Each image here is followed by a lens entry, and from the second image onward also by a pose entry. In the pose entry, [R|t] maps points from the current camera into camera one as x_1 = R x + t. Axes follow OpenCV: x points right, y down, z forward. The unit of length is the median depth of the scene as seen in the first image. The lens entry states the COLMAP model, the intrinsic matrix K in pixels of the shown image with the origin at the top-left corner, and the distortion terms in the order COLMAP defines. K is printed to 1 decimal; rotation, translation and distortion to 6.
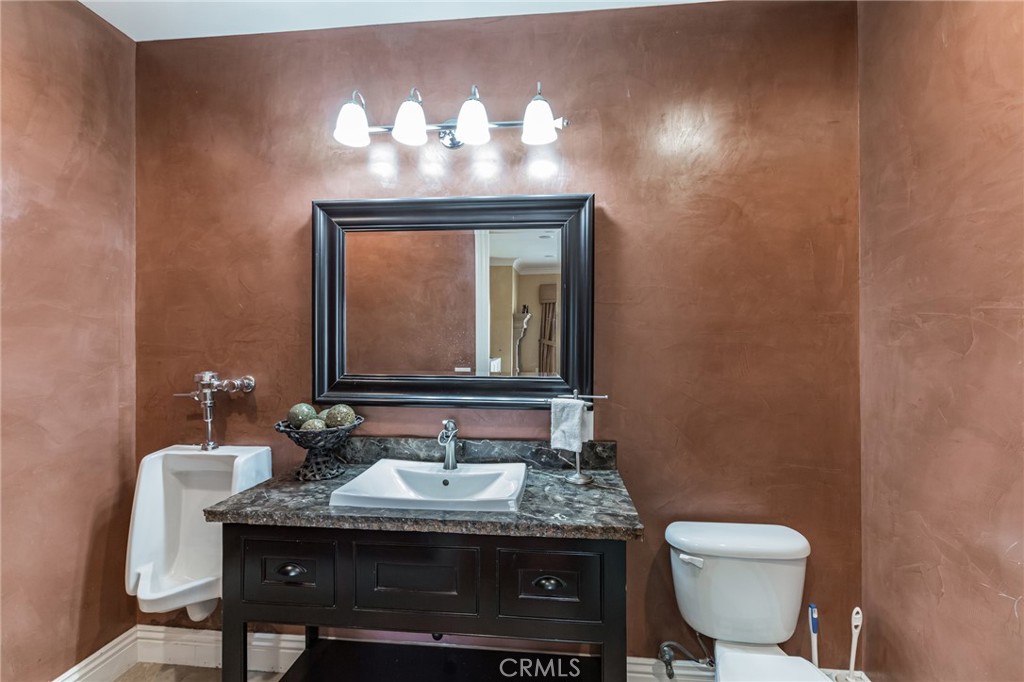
lens RADIAL K [[453.9, 0, 513.5], [0, 453.9, 342.3], [0, 0, 1]] dist [0.000938, -0.000363]
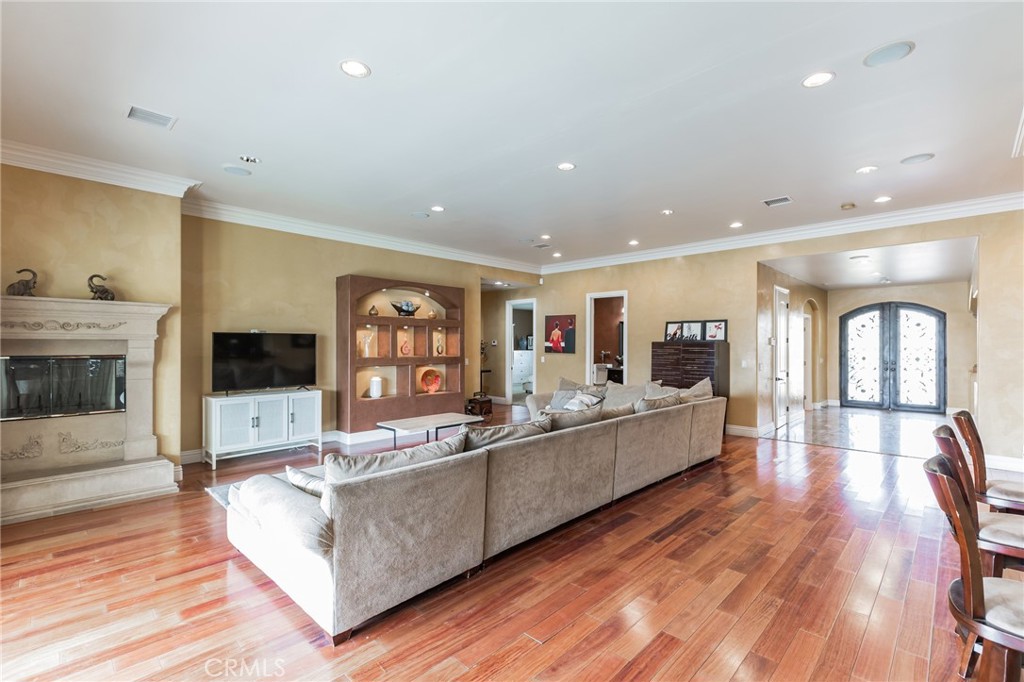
lens RADIAL K [[453.9, 0, 515.5], [0, 453.9, 344.8], [0, 0, 1]] dist [0.000938, -0.000363]
pose [[0.774135, -0.003023, -0.633014, 2.107727], [0.001748, 0.999995, -0.002637, 0.001164], [0.633018, 0.000935, 0.774136, -4.144547]]
